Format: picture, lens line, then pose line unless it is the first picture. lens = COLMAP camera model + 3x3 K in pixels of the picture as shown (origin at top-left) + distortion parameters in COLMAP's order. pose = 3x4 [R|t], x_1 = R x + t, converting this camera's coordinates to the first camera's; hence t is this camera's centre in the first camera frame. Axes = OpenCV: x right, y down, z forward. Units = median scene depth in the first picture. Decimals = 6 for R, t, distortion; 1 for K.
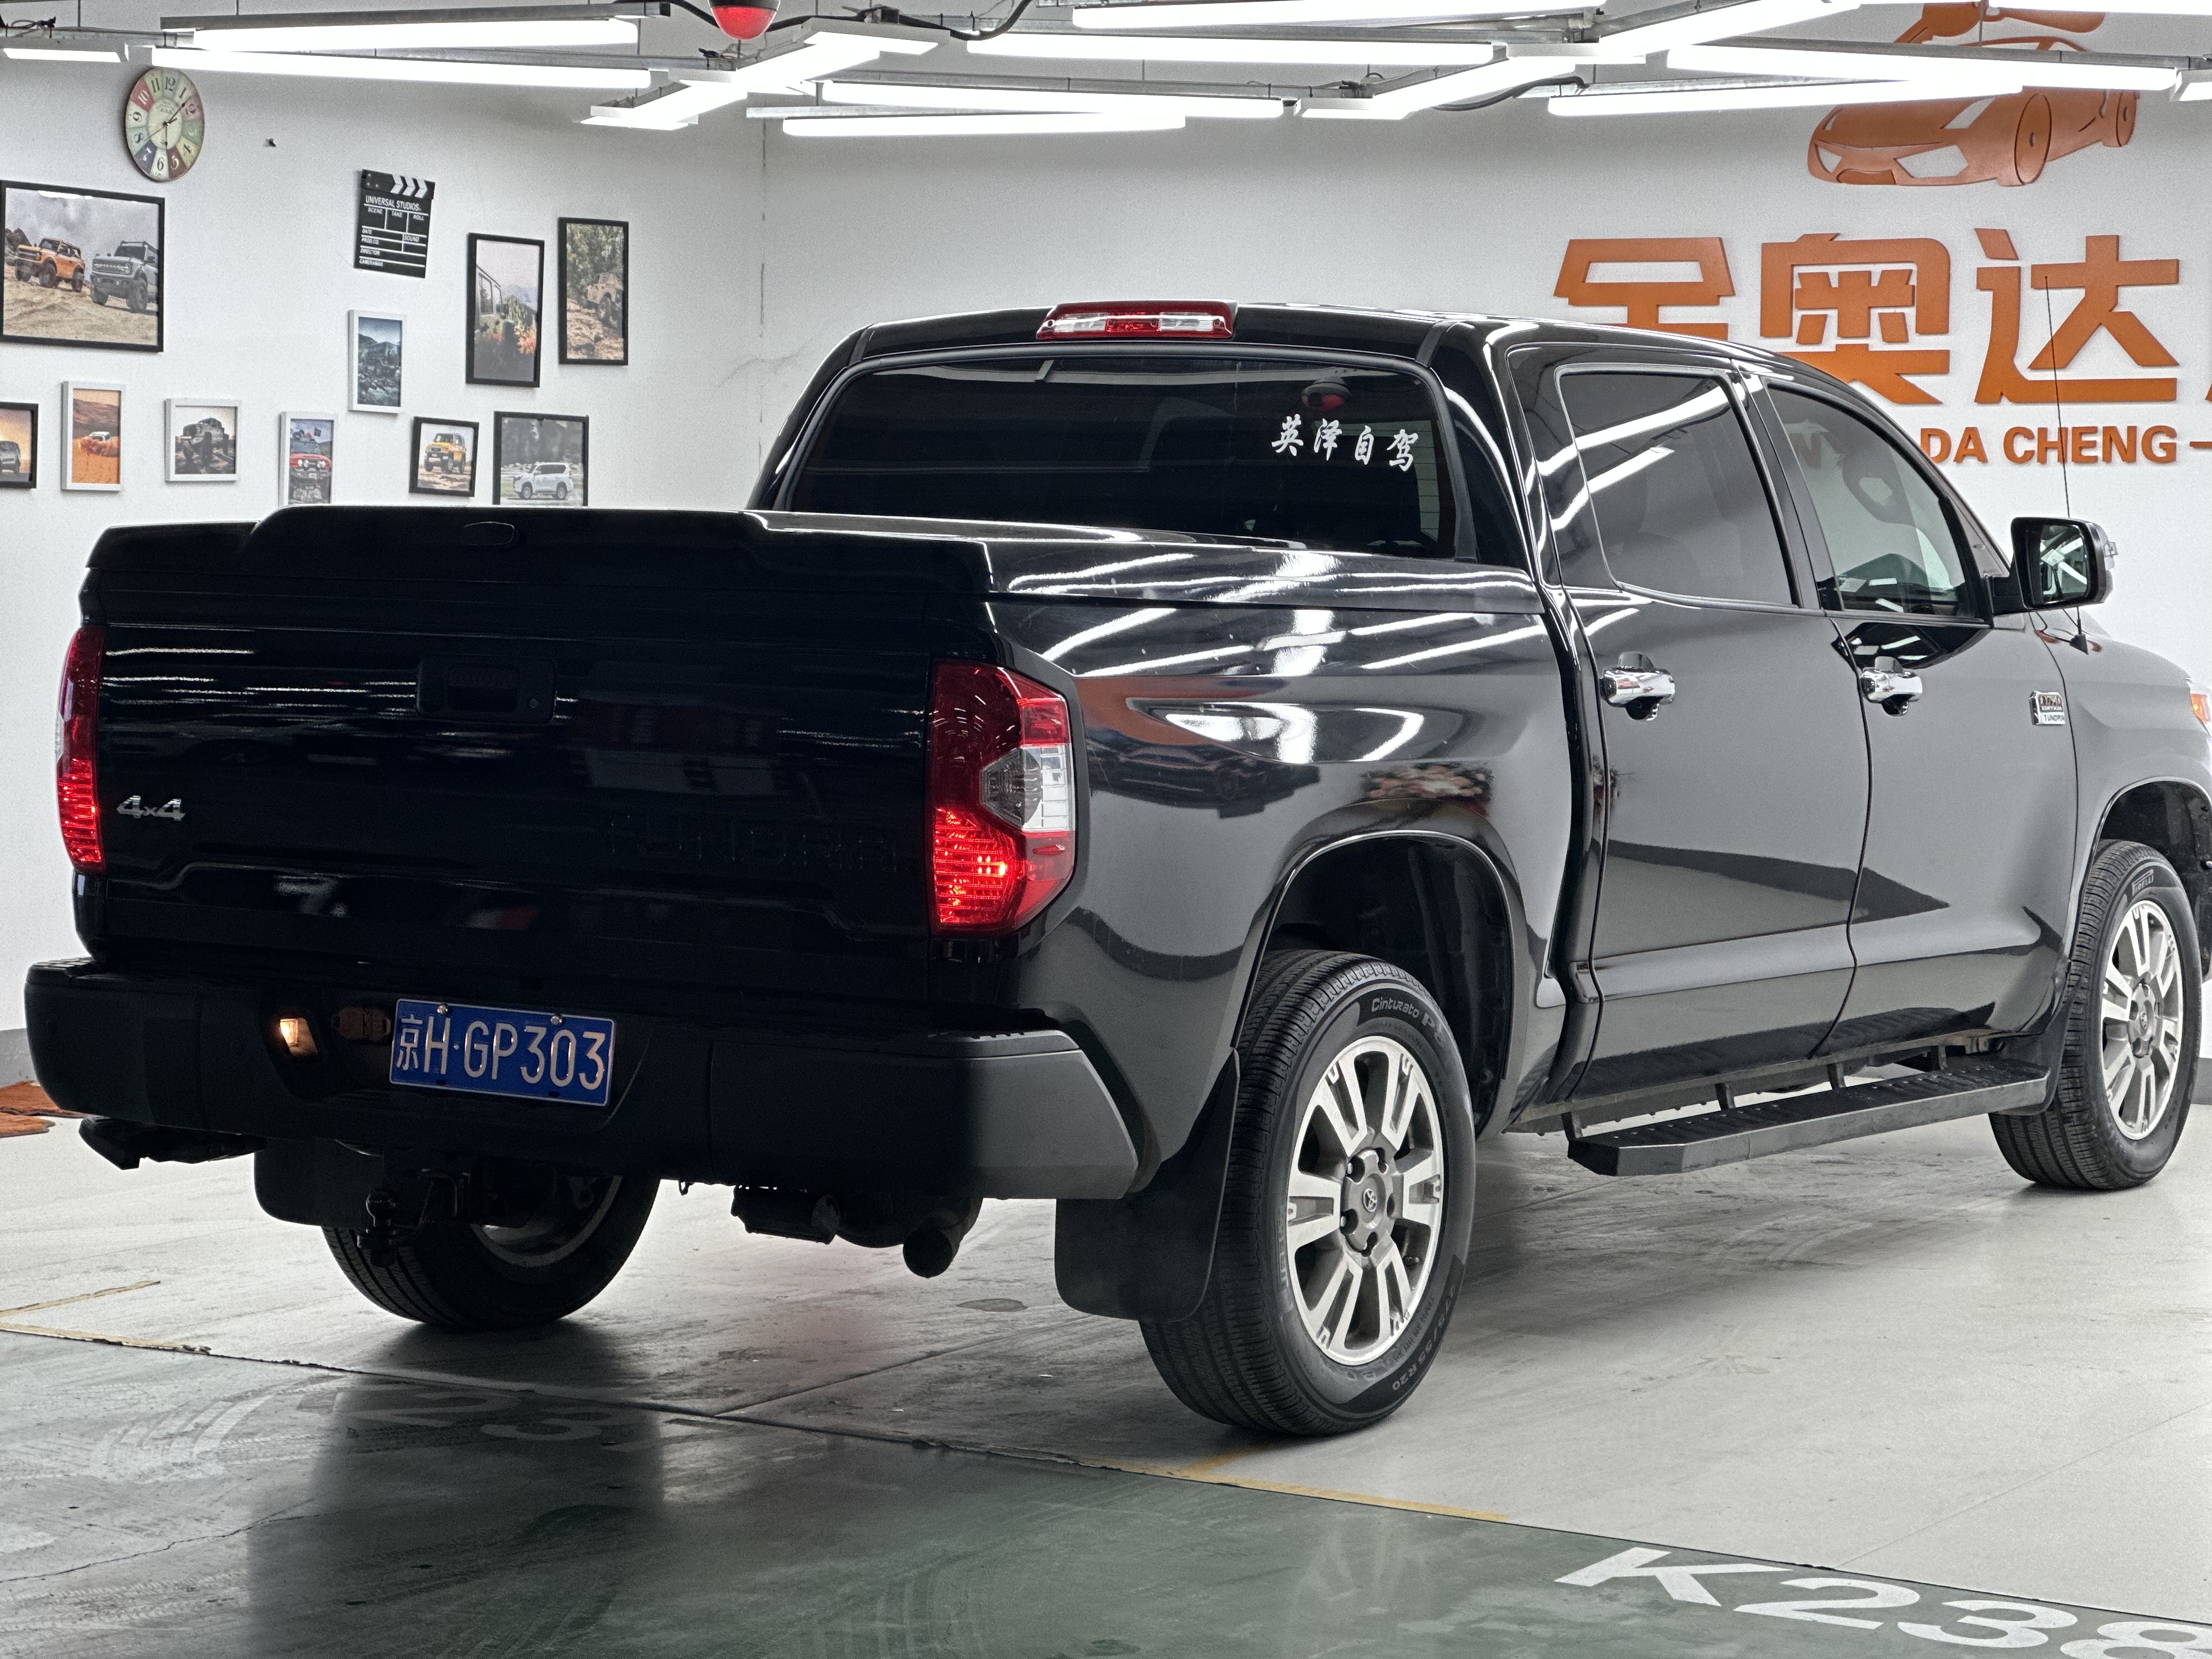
lens RADIAL K [[4963.6, 0, 1106.0], [0, 4963.6, 829.5], [0, 0, 1]] dist [0.168378, 1.202587]
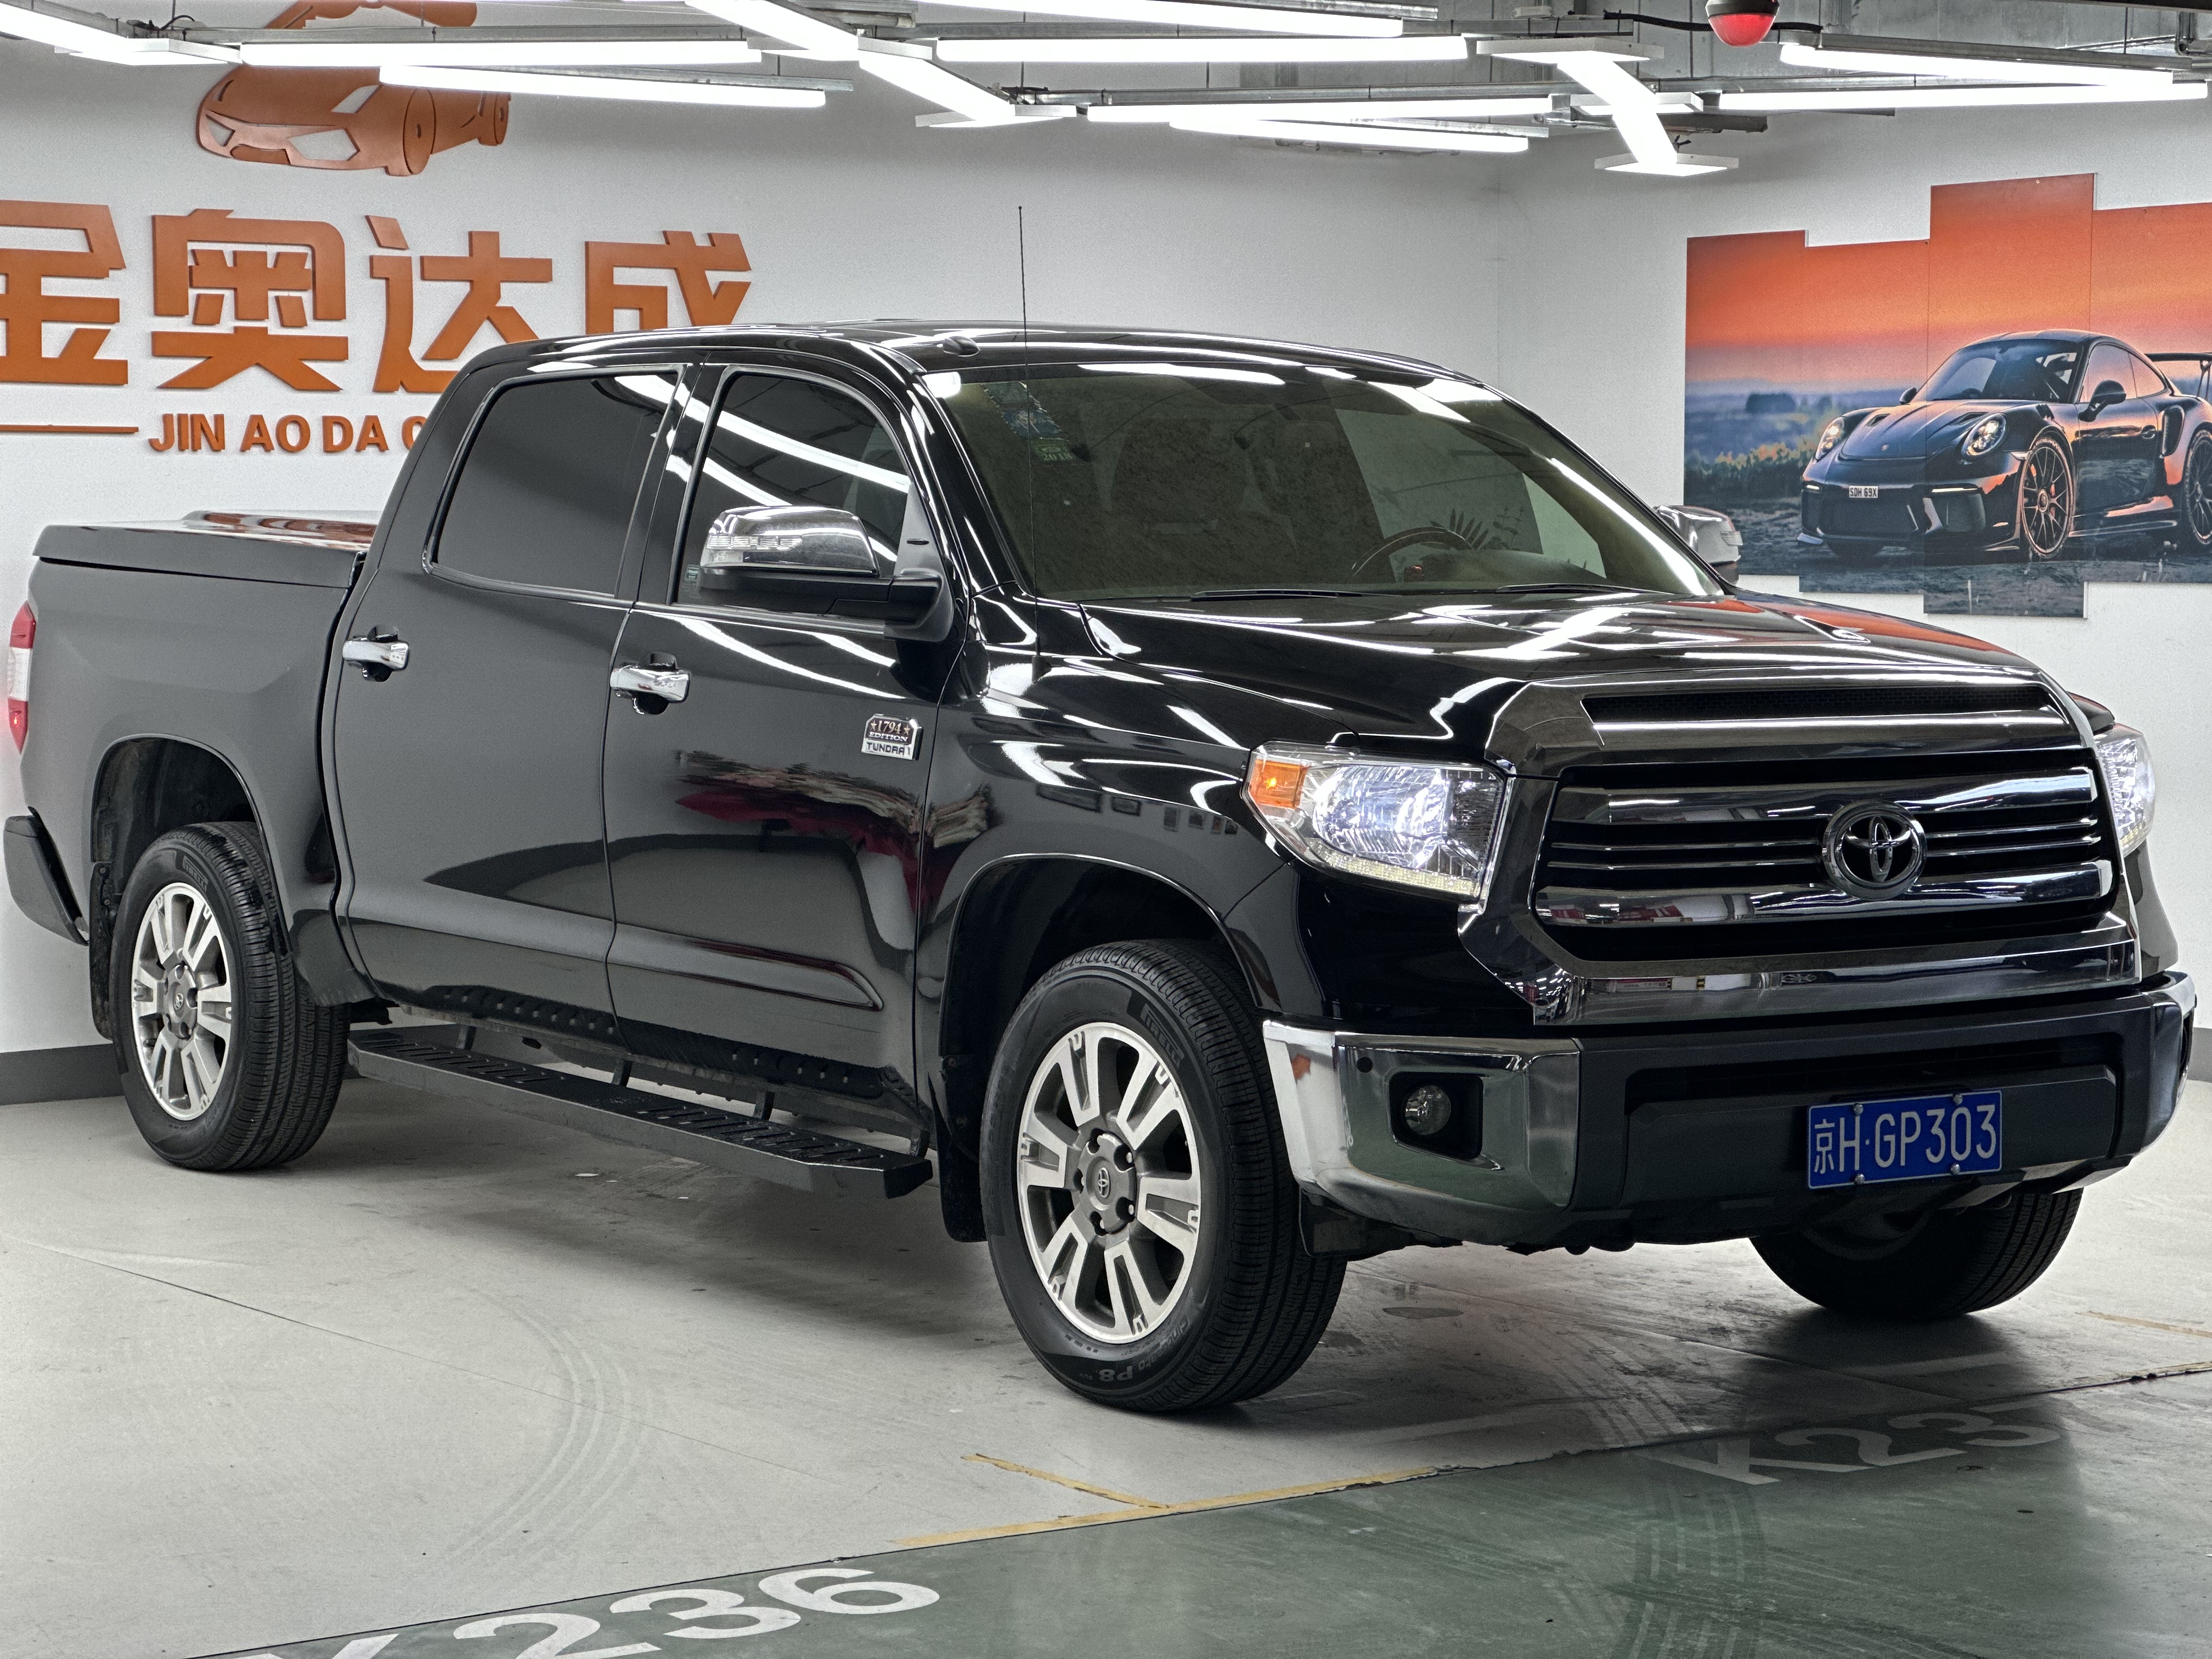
lens RADIAL K [[5002.4, 0, 1173.0], [0, 5002.4, 828.4], [0, 0, 1]] dist [0.108289, 1.201888]
pose [[0.391807, -0.072484, 0.917188, -0.685683], [0.063753, 0.996635, 0.051529, -0.040232], [-0.917836, 0.038284, 0.395110, 0.464543]]
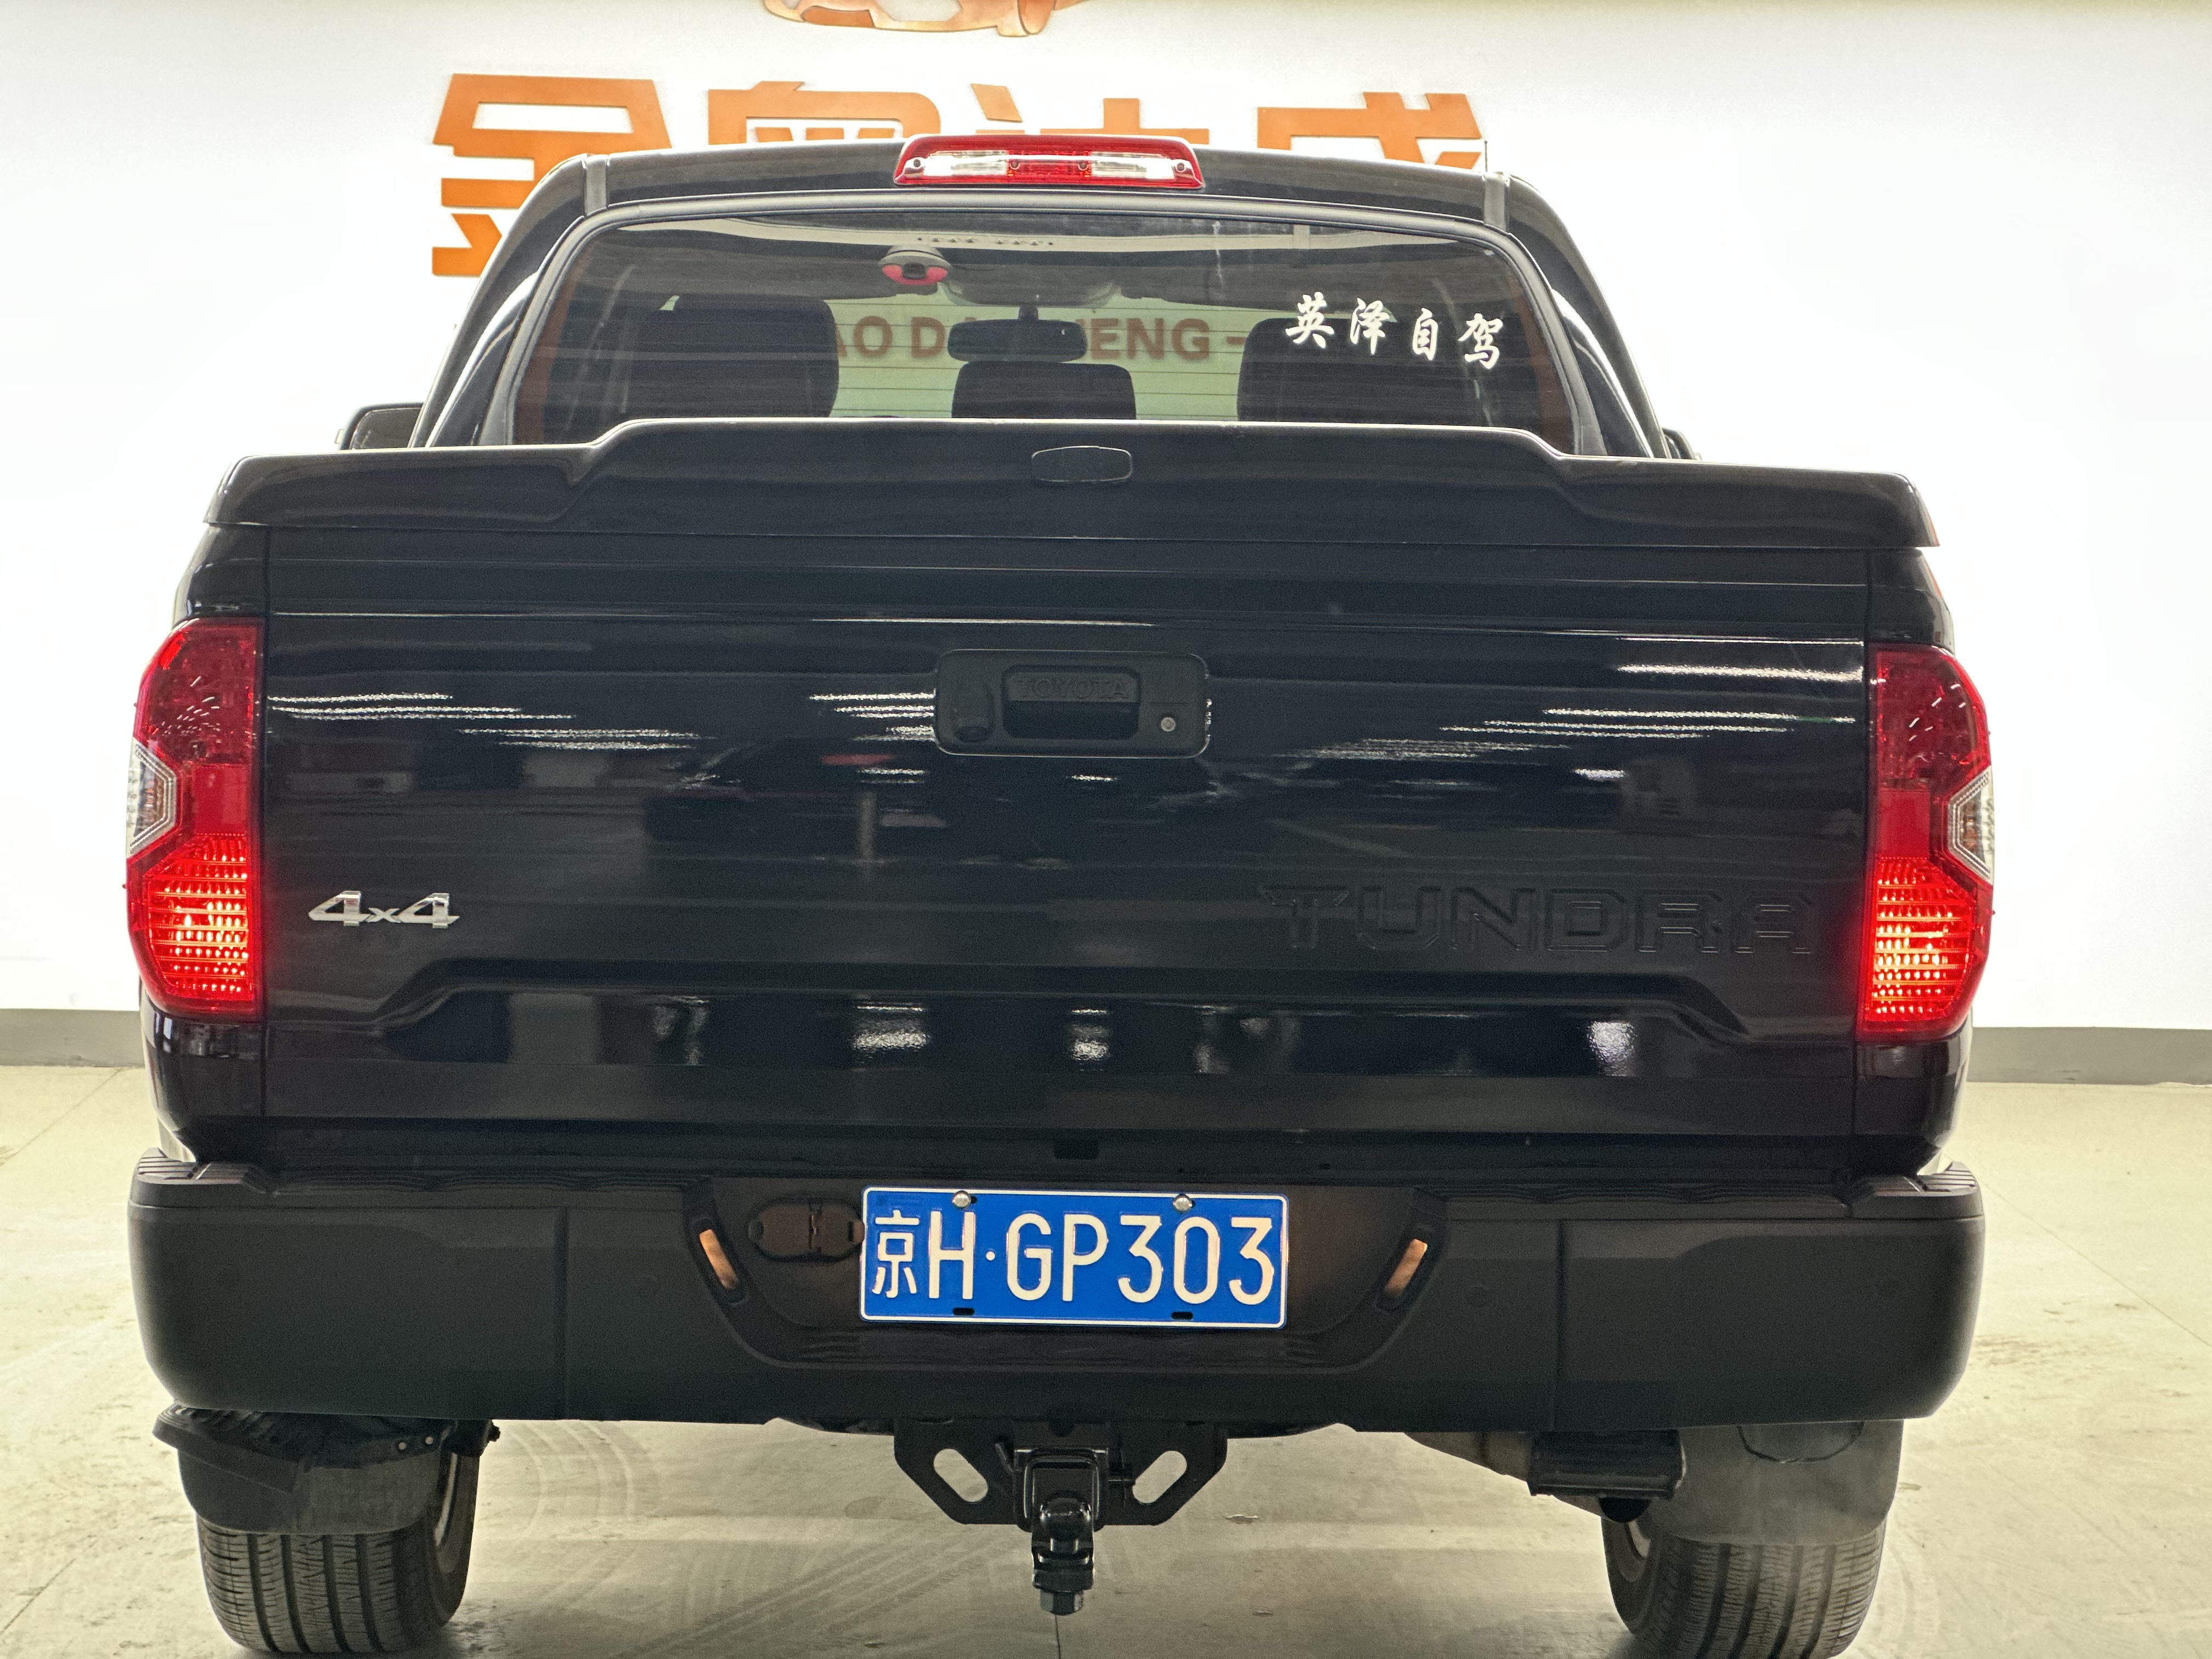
lens RADIAL K [[4997.5, 0, 1106.5], [0, 4997.5, 818.9], [0, 0, 1]] dist [-0.055025, 3.739592]
pose [[0.837596, -0.044842, 0.544447, -0.280719], [0.033023, 0.998959, 0.031473, -0.019940], [-0.545291, -0.008383, 0.838205, 0.265132]]
